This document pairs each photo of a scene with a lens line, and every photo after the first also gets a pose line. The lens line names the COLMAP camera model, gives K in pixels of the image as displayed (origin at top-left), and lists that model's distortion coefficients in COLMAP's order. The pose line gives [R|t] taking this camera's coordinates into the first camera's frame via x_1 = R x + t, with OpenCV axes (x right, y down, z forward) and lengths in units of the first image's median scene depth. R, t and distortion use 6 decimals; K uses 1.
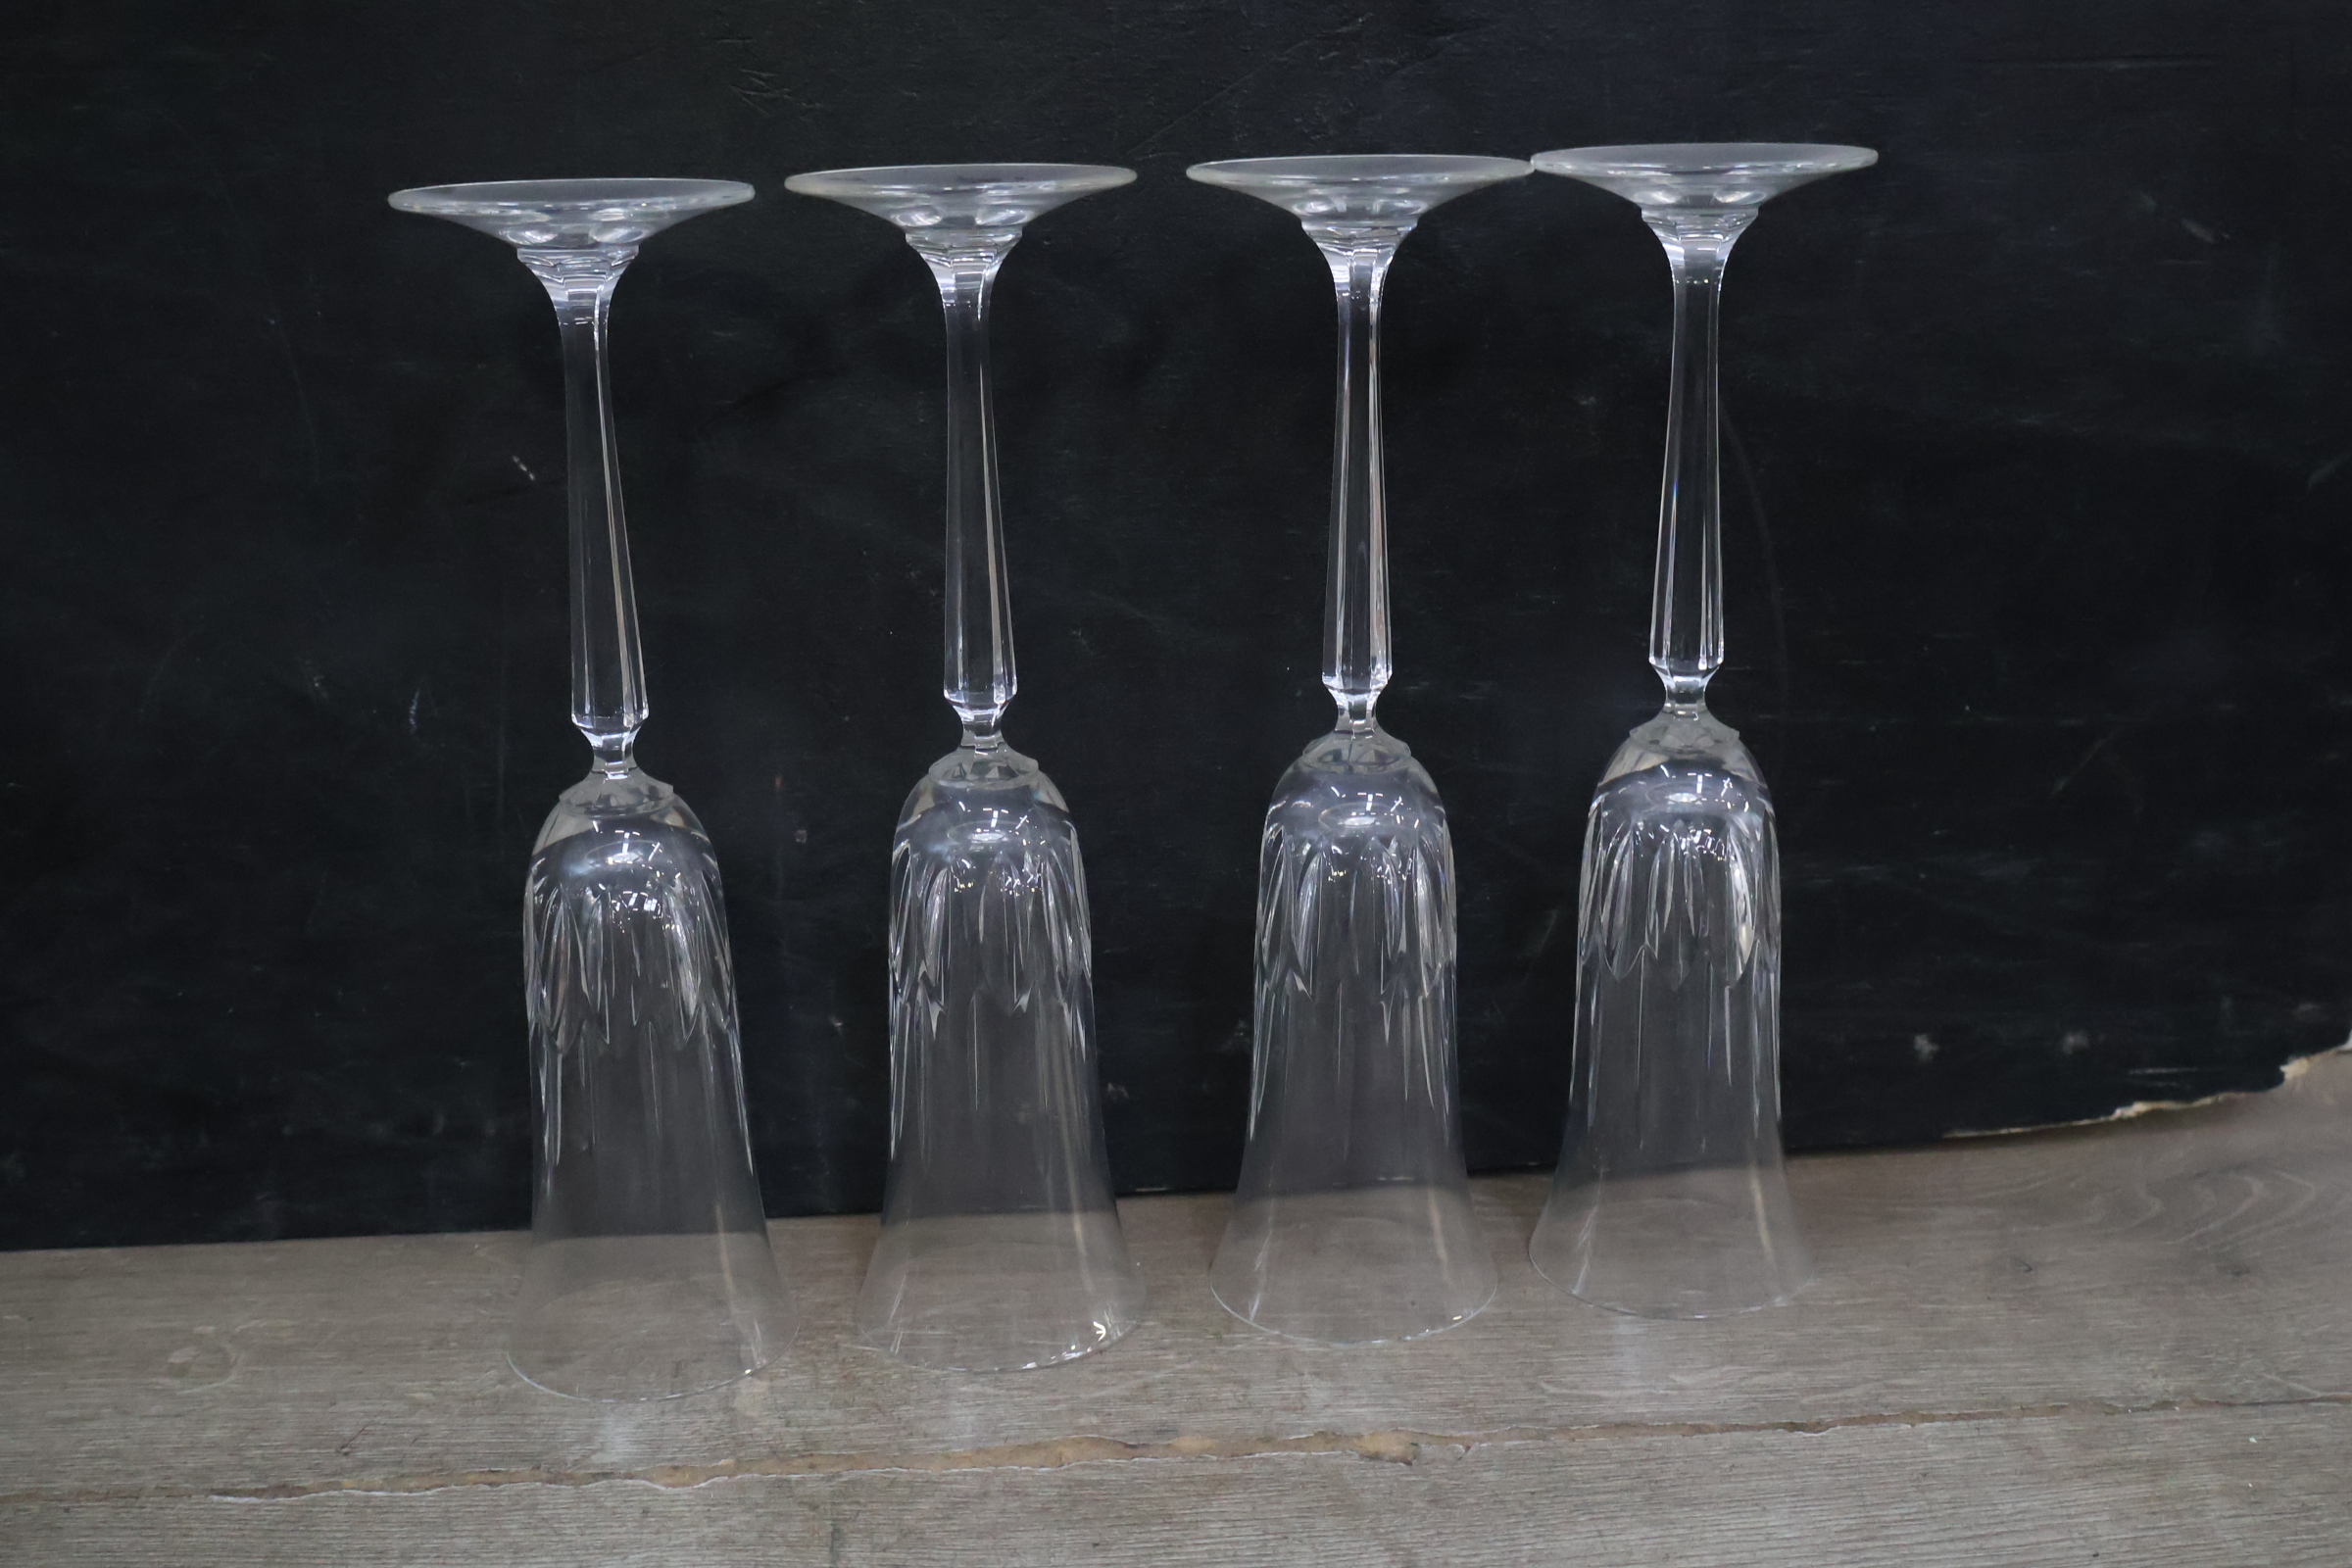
lens RADIAL K [[2724.0, 0, 1142.4], [0, 2724.0, 765.6], [0, 0, 1]] dist [0.003259, 0.000000]
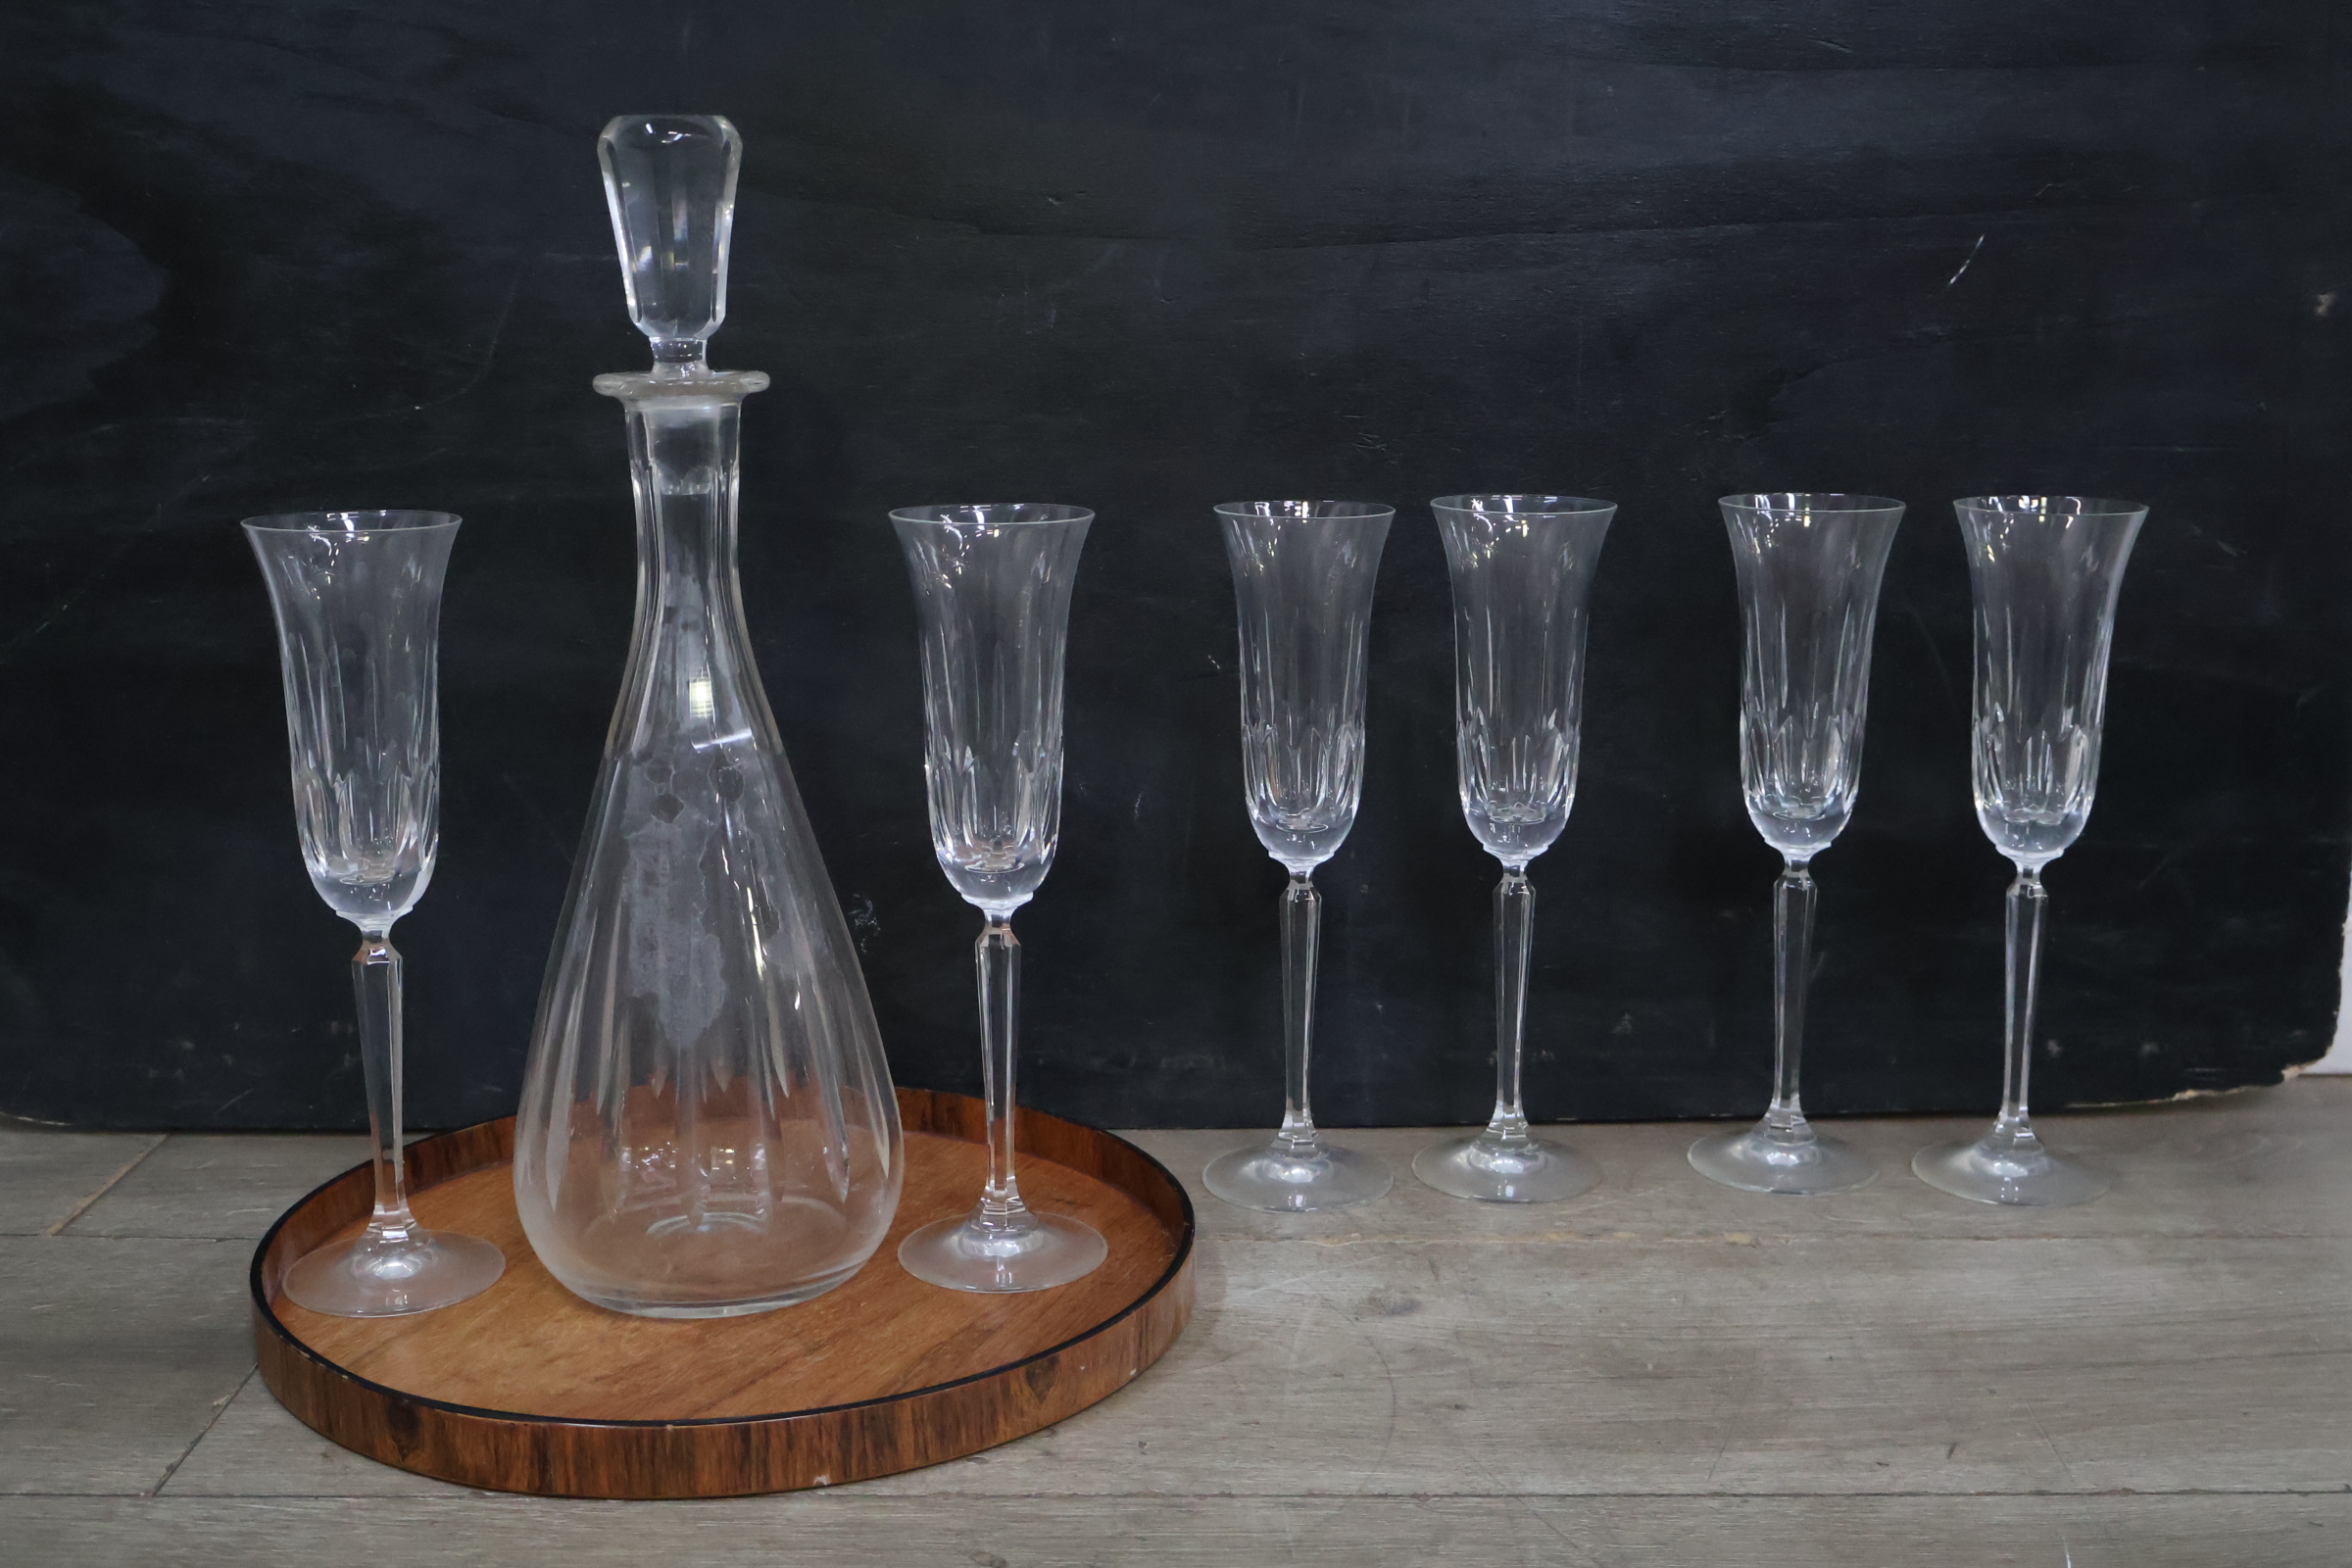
lens RADIAL K [[2724.0, 0, 1162.3], [0, 2724.0, 801.8], [0, 0, 1]] dist [0.003259, 0.000000]
pose [[0.999070, 0.030085, -0.030901, -0.221531], [-0.032220, 0.996949, -0.071094, 0.104511], [0.028668, 0.072024, 0.996991, -0.718736]]
